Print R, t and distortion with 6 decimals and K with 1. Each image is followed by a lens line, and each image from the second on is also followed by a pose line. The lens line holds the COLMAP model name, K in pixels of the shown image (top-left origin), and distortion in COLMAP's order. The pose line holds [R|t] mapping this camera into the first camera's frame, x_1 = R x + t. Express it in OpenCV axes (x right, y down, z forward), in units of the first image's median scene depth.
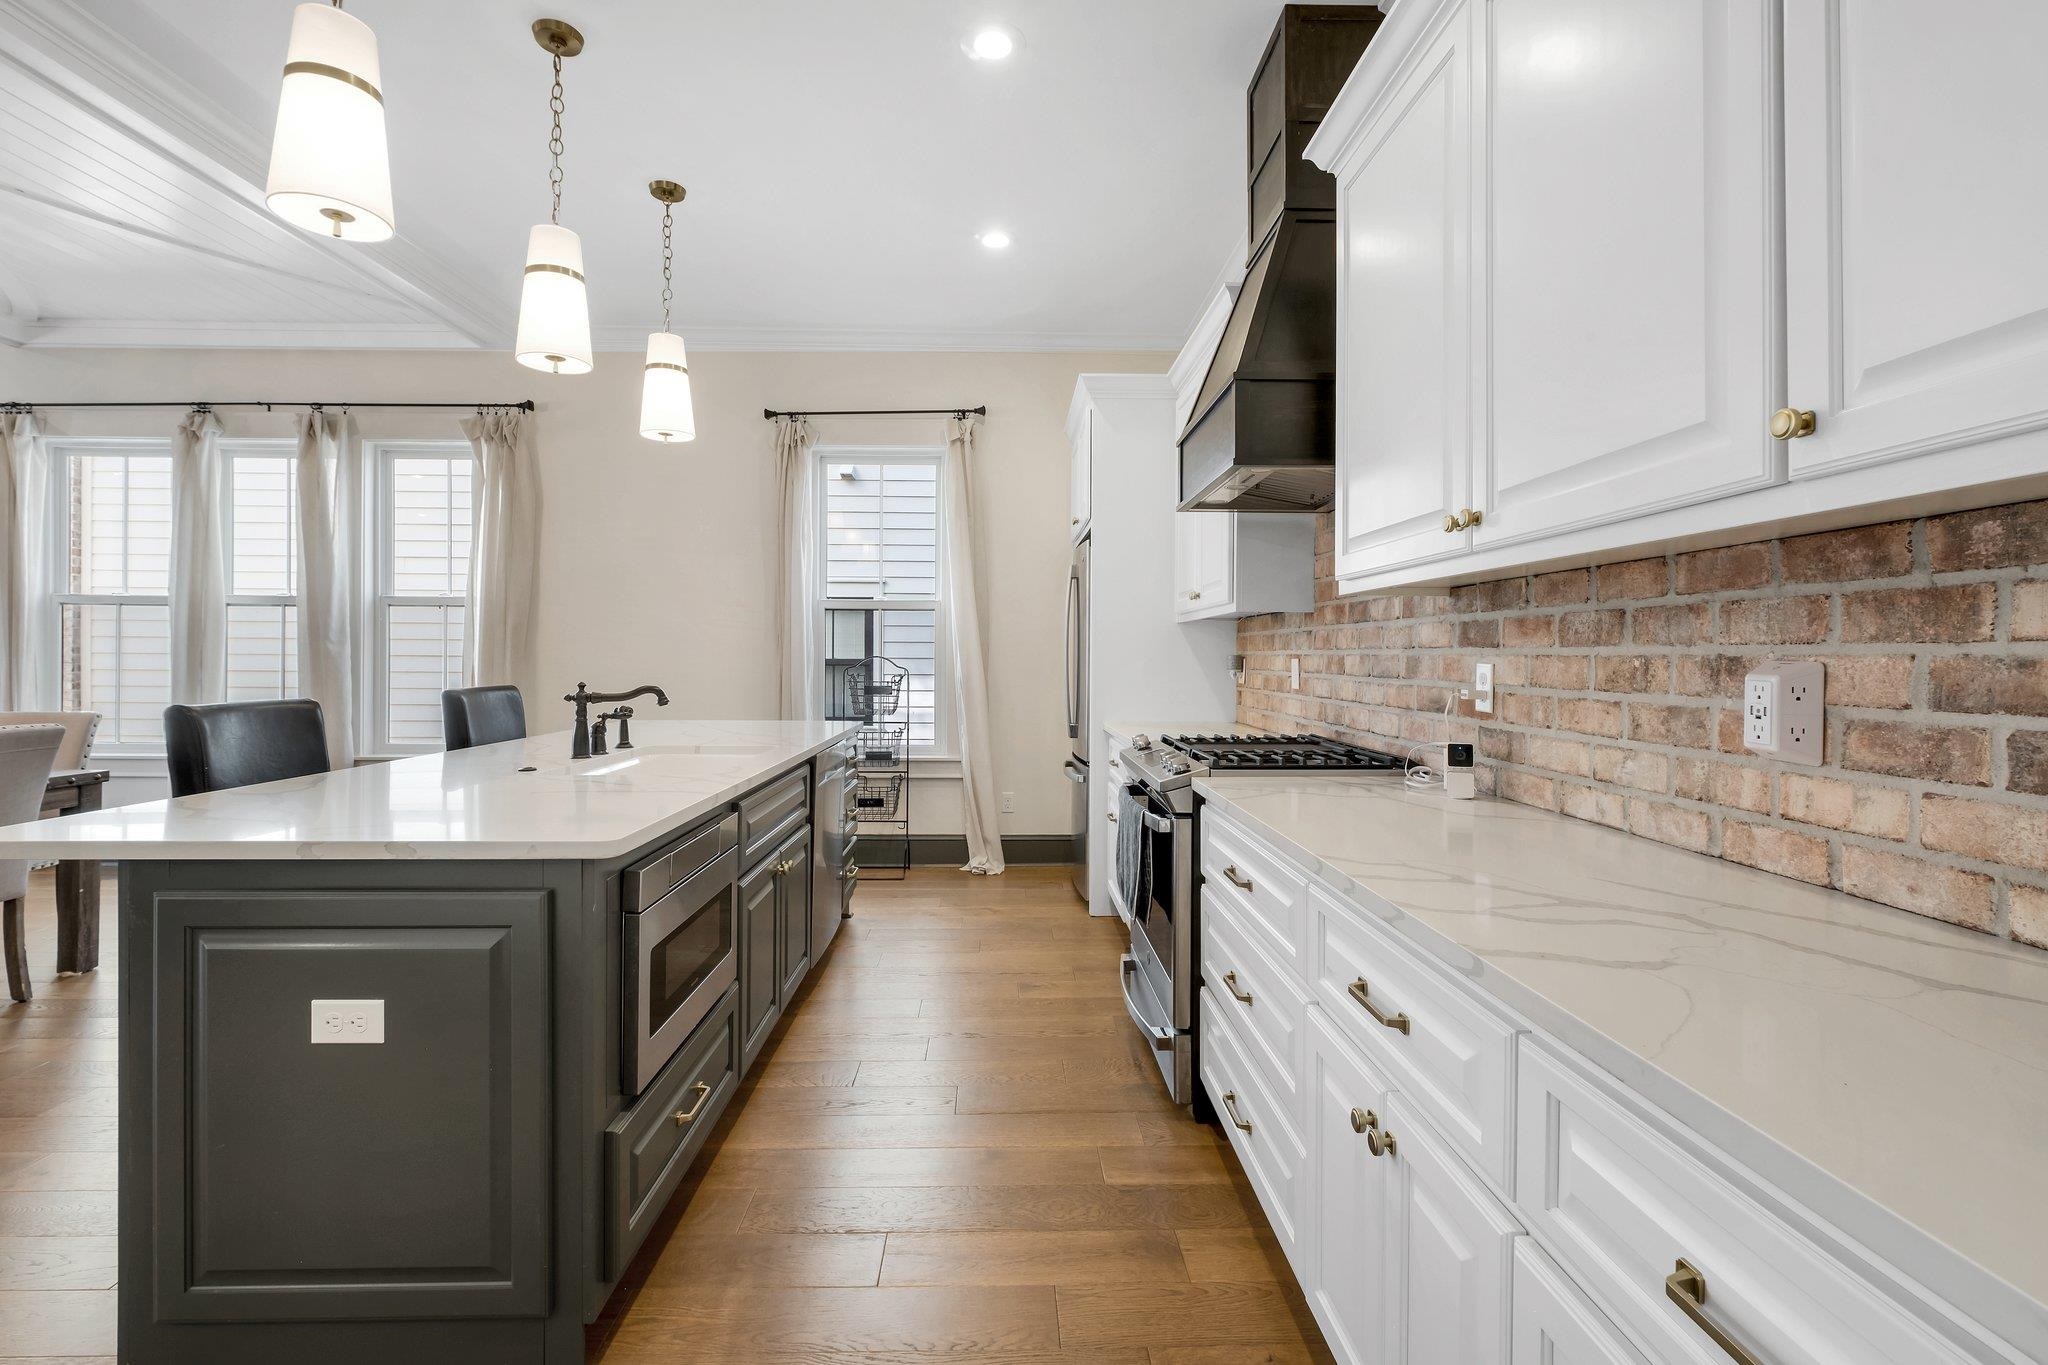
lens RADIAL K [[925.5, 0, 1056.0], [0, 925.5, 672.4], [0, 0, 1]] dist [-0.007093, 0.000673]
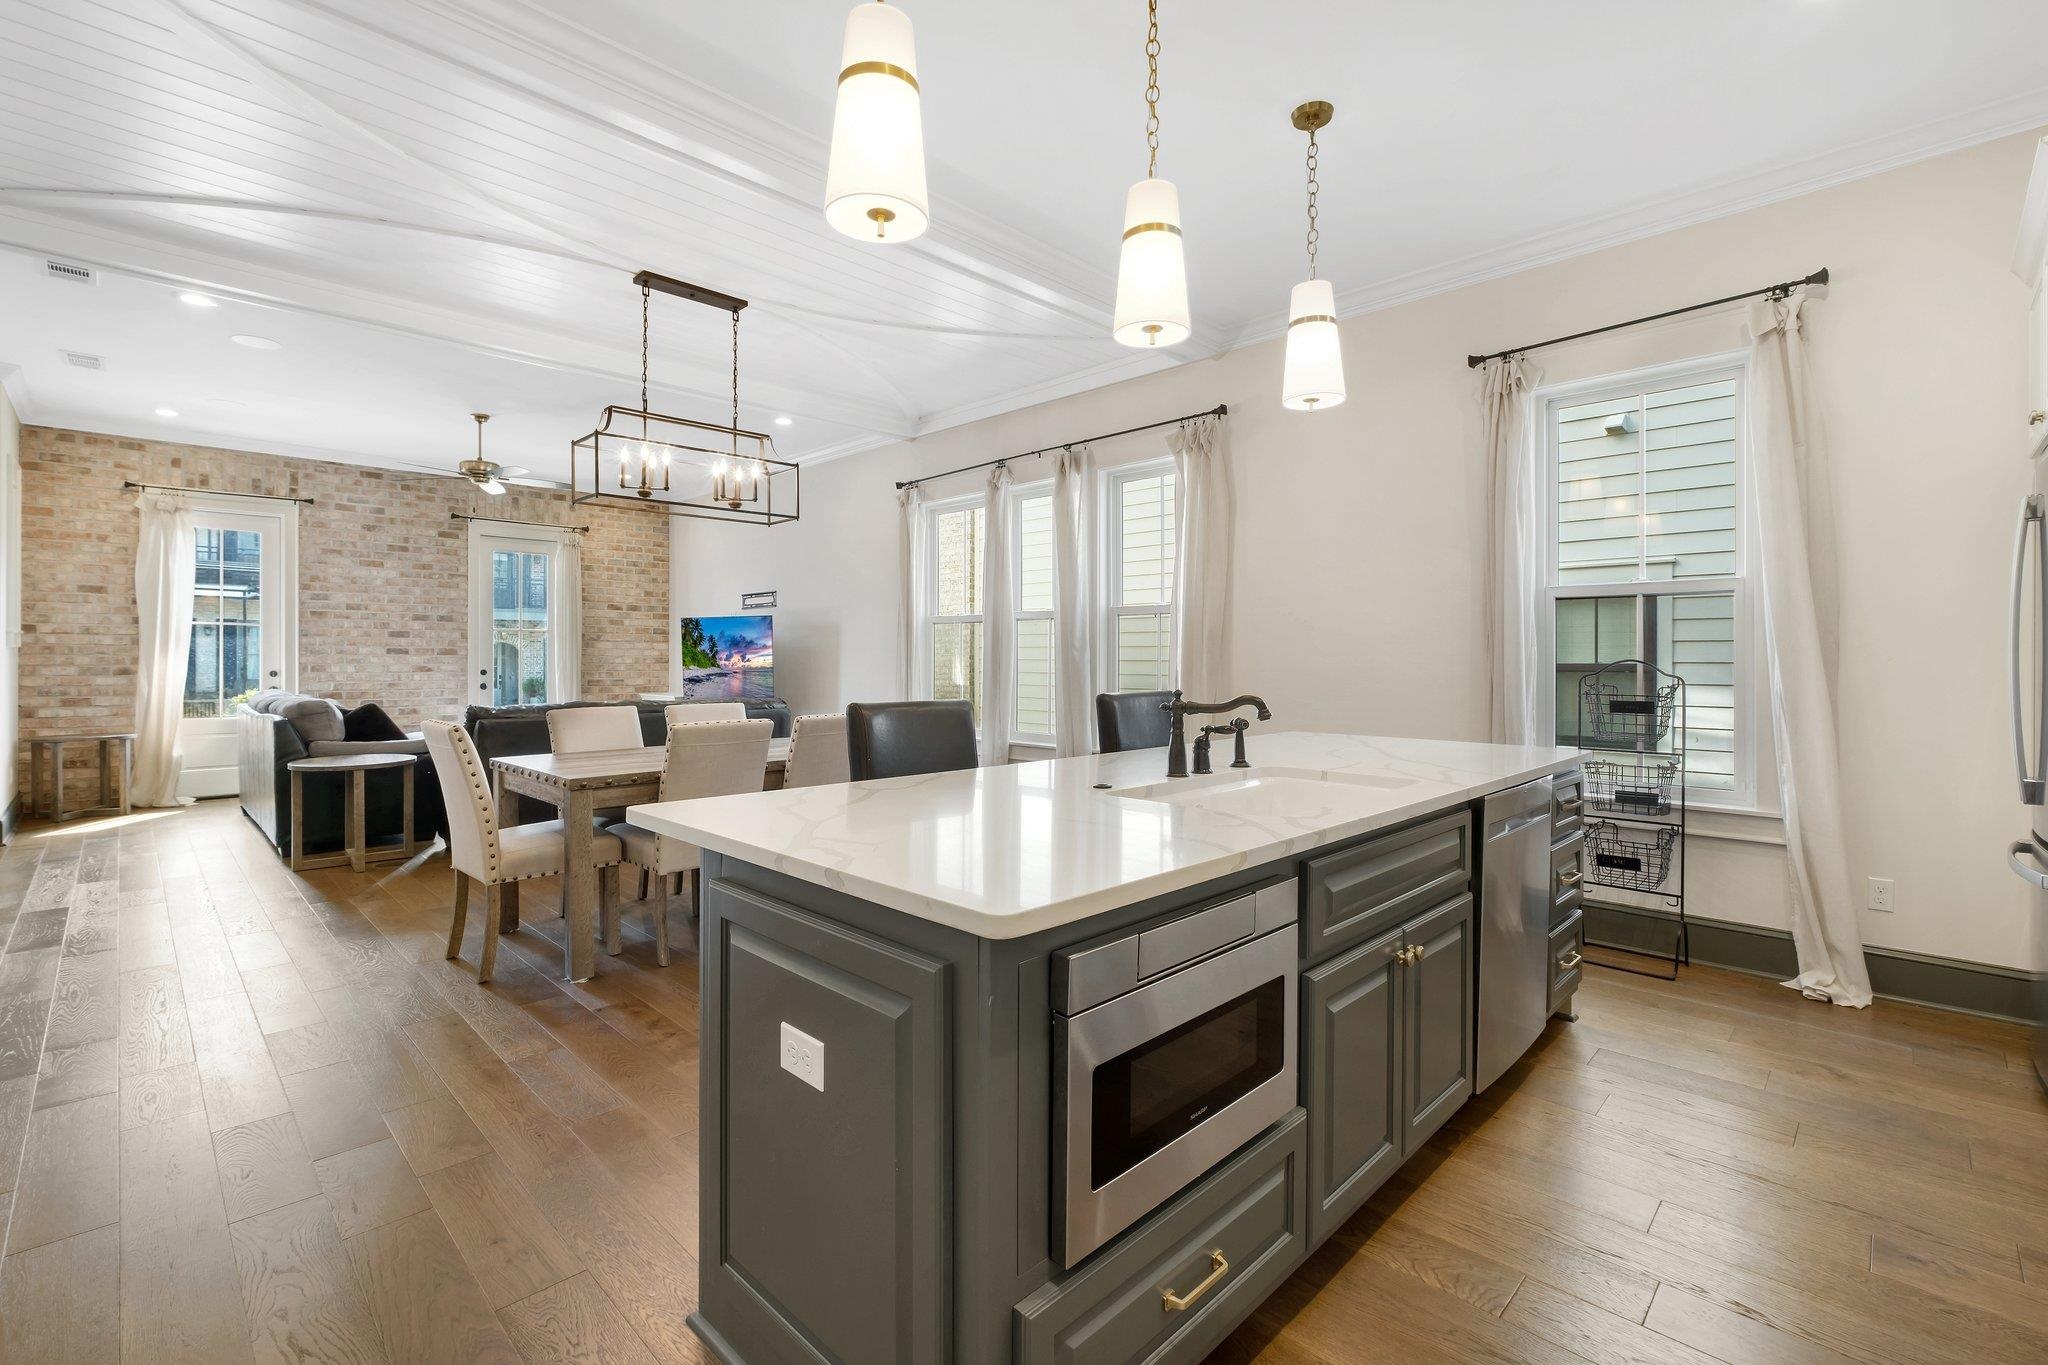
lens RADIAL K [[925.5, 0, 1006.9], [0, 925.5, 660.2], [0, 0, 1]] dist [-0.007093, 0.000673]
pose [[0.667297, -0.002610, -0.744787, 0.037605], [-0.011352, 0.999842, -0.013674, -0.004186], [0.744705, 0.017579, 0.667162, 0.339896]]
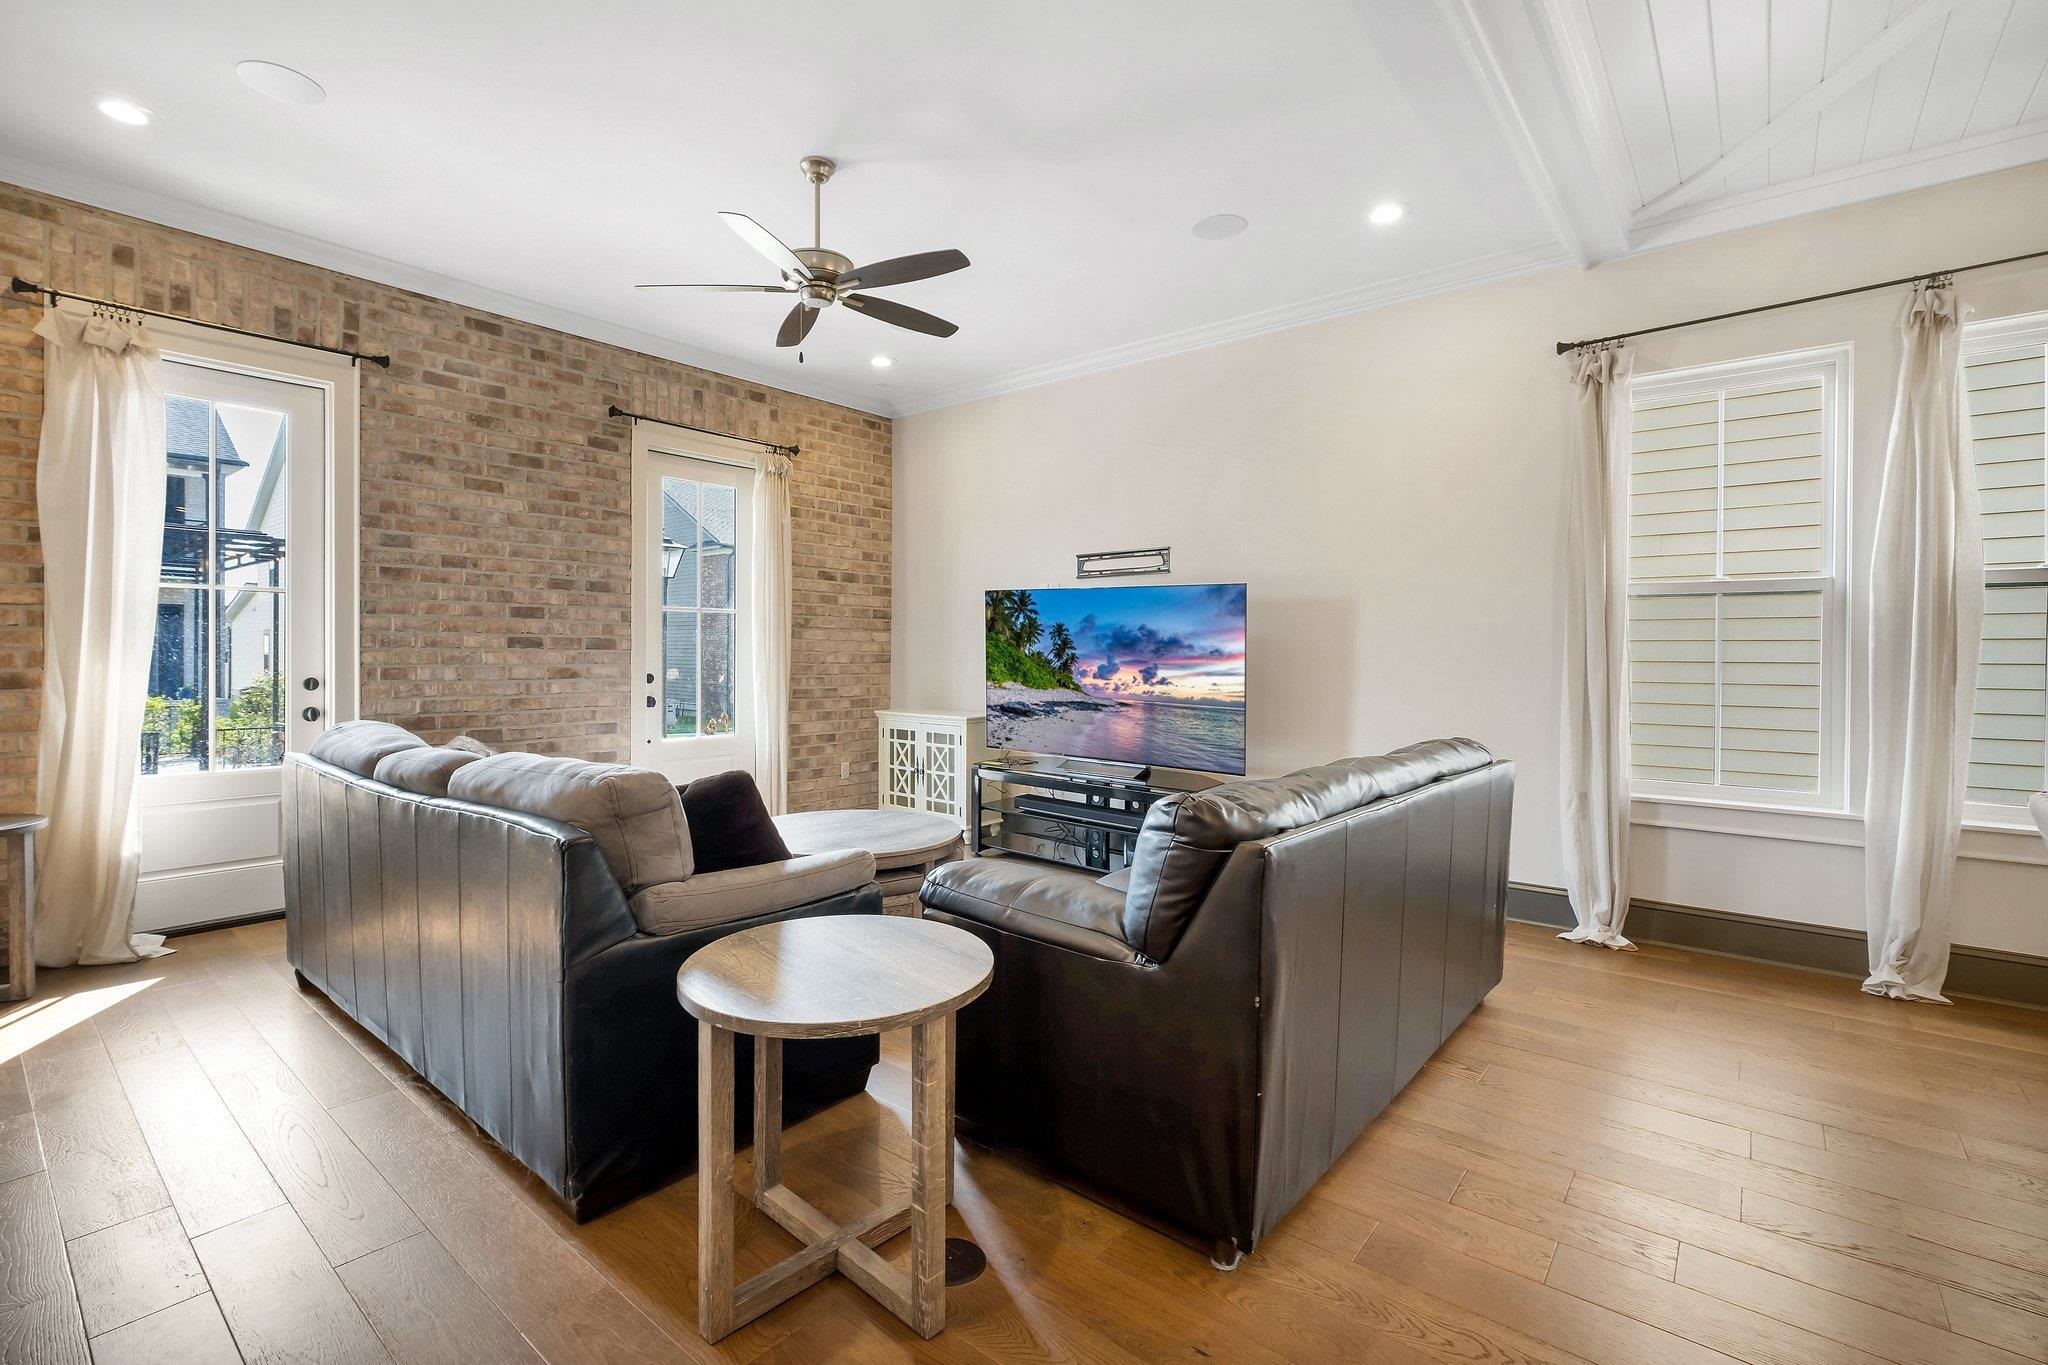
lens RADIAL K [[925.5, 0, 1017.2], [0, 925.5, 661.3], [0, 0, 1]] dist [-0.007093, 0.000673]
pose [[0.743073, 0.009663, -0.669140, -2.263852], [-0.017161, 0.999842, -0.004619, -0.031185], [0.668990, 0.014915, 0.743122, 0.163613]]
